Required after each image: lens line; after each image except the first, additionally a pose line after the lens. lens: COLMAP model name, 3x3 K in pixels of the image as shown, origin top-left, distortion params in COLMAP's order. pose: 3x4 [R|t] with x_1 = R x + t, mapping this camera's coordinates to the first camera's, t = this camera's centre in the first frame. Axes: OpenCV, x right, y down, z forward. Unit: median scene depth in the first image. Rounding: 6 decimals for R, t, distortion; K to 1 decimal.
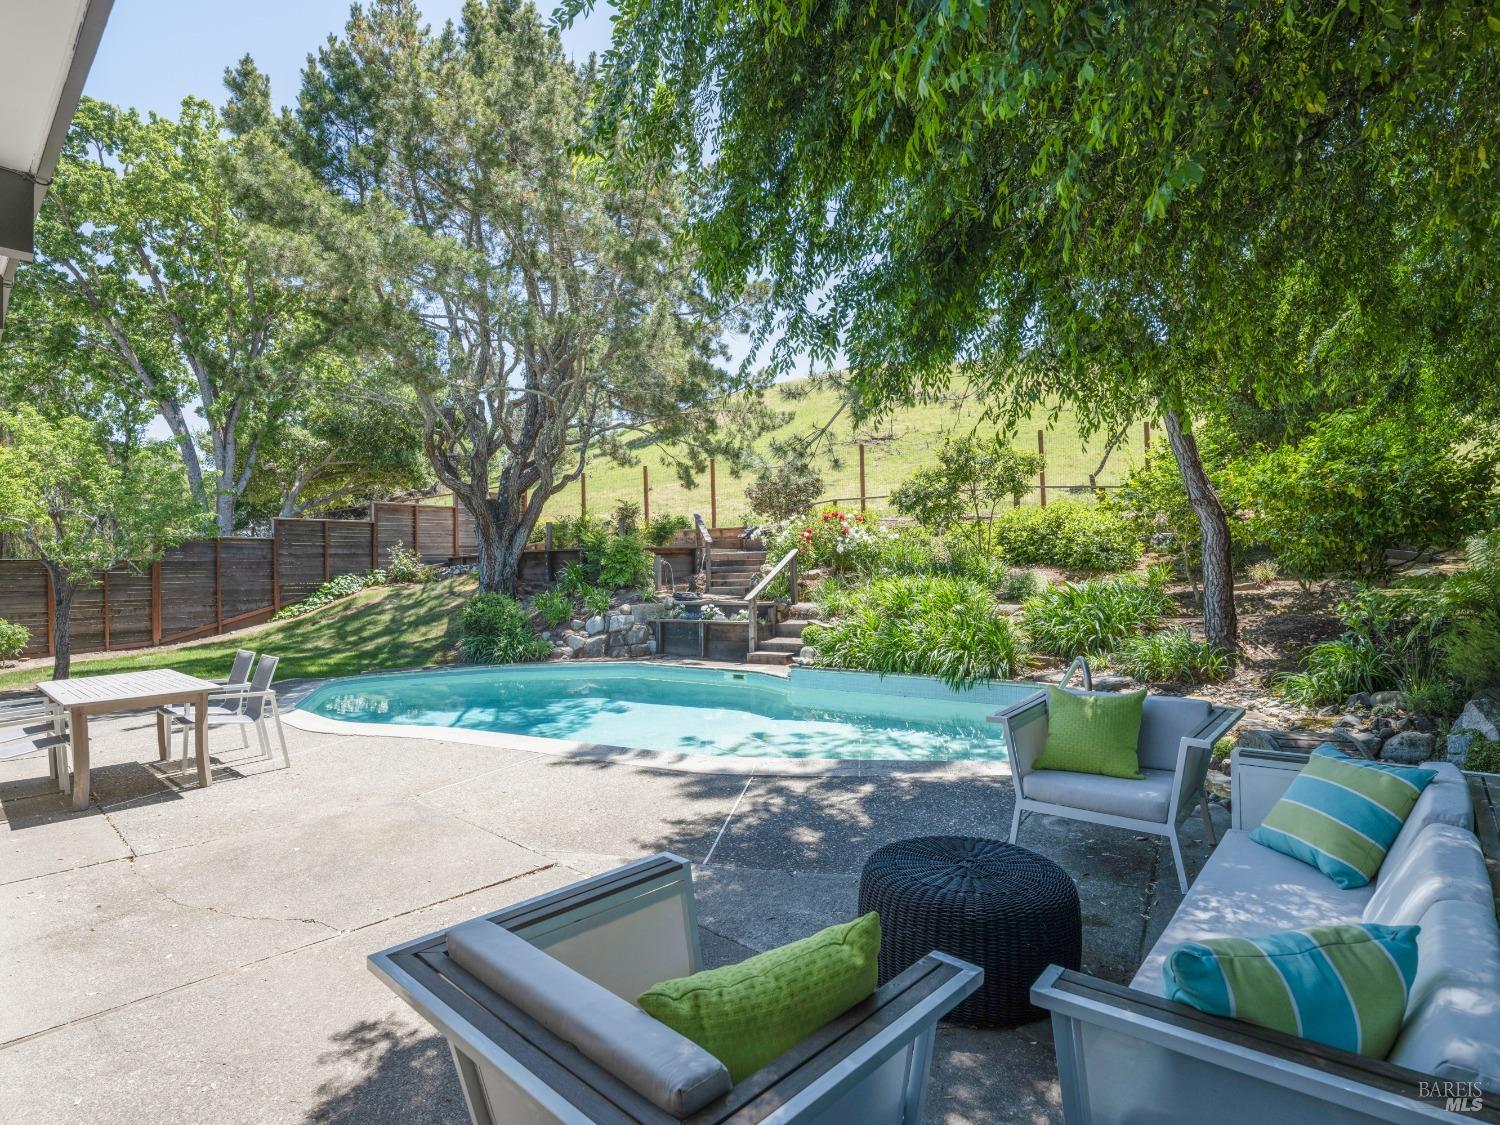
lens RADIAL K [[801.3, 0, 752.1], [0, 801.3, 563.9], [0, 0, 1]] dist [-0.000229, -0.000590]
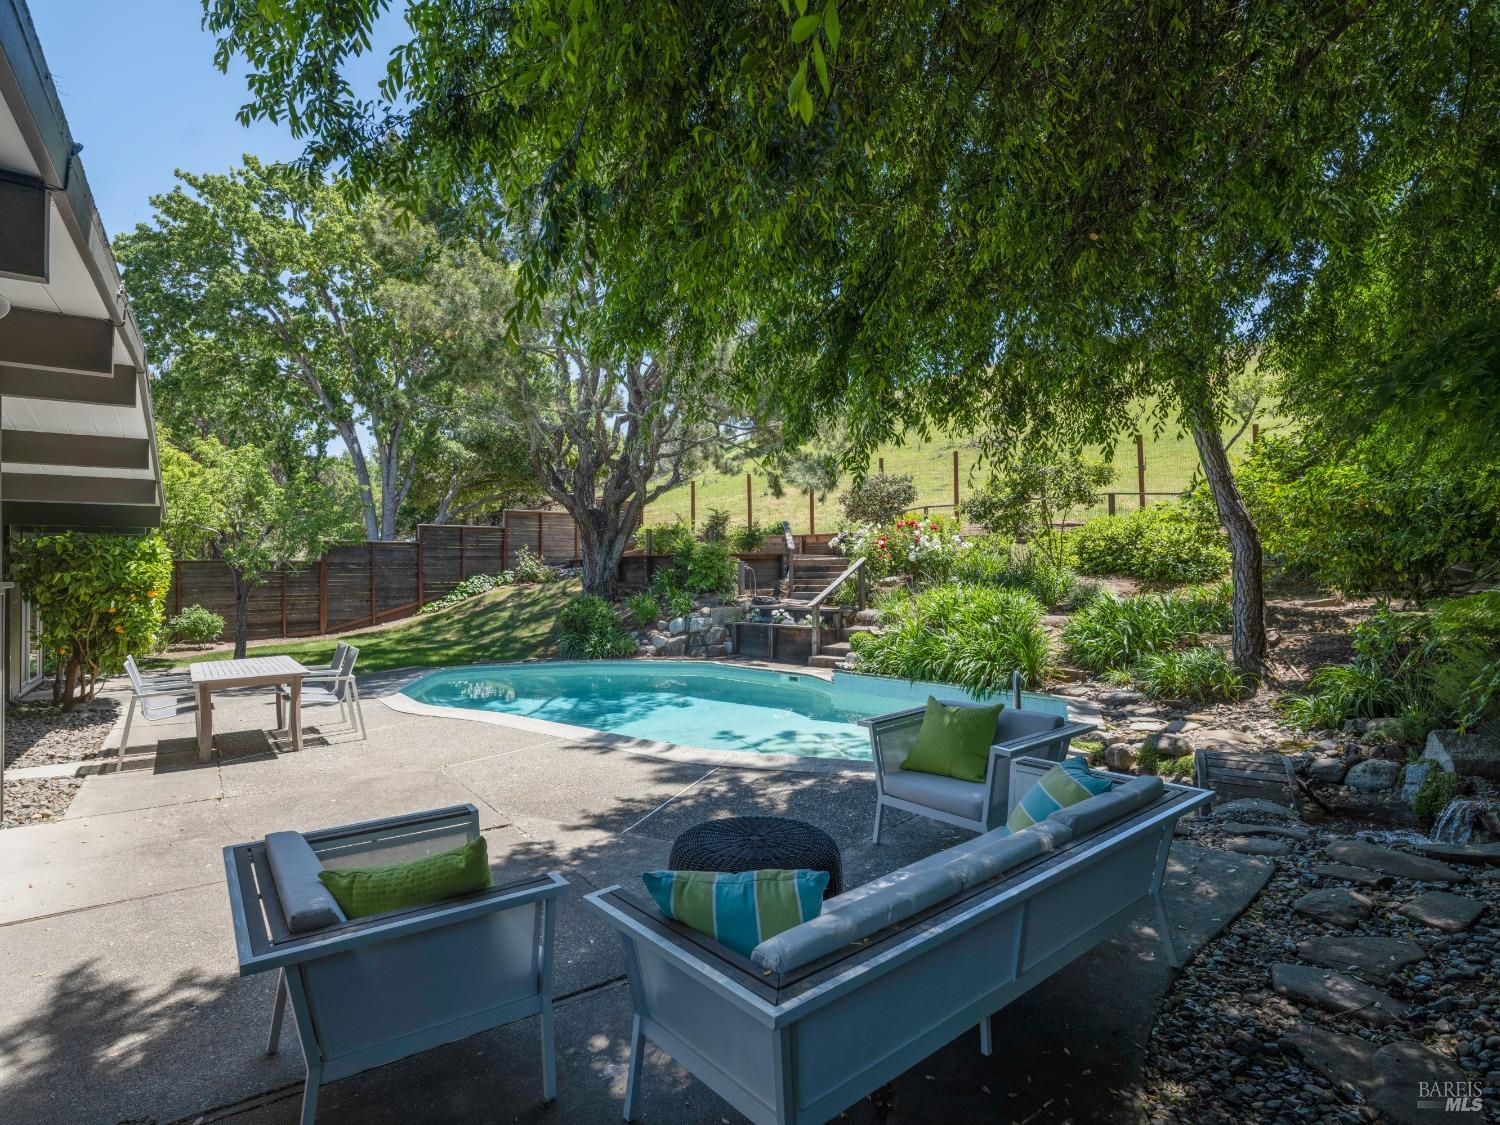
lens RADIAL K [[803.4, 0, 754.9], [0, 803.4, 560.1], [0, 0, 1]] dist [0.000398, -0.000695]
pose [[0.983101, 0.008973, -0.182843, 0.104590], [-0.009709, 0.999948, -0.003129, -0.010142], [0.182805, 0.004851, 0.983137, -0.045803]]
